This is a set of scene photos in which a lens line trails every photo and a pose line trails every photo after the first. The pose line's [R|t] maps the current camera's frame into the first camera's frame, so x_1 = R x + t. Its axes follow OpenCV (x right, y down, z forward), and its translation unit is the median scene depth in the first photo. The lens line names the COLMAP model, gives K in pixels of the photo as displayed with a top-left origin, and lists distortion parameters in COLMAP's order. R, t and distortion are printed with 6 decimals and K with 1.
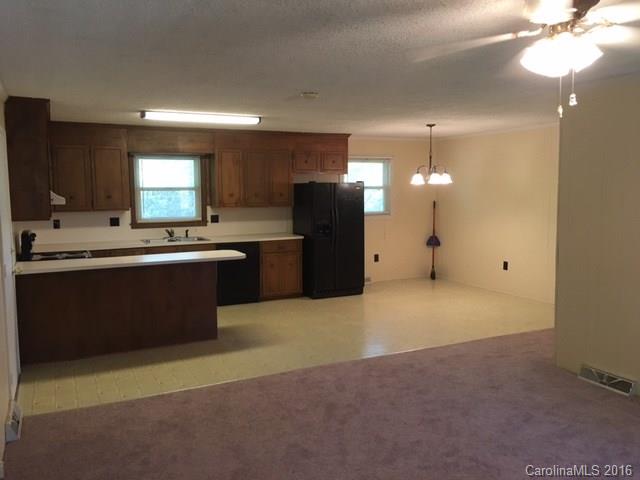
lens RADIAL K [[543.5, 0, 320.2], [0, 543.5, 240.6], [0, 0, 1]] dist [0.011981, 0.002443]
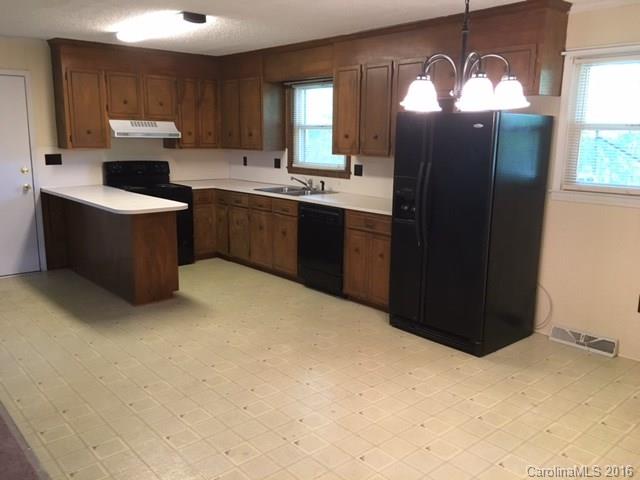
lens RADIAL K [[543.5, 0, 320.1], [0, 543.5, 239.7], [0, 0, 1]] dist [0.011981, 0.002443]
pose [[0.268235, 0.195859, -0.943233, 0.508547], [-0.112529, 0.978782, 0.171239, -0.071513], [0.956759, 0.060209, 0.284583, 0.803007]]
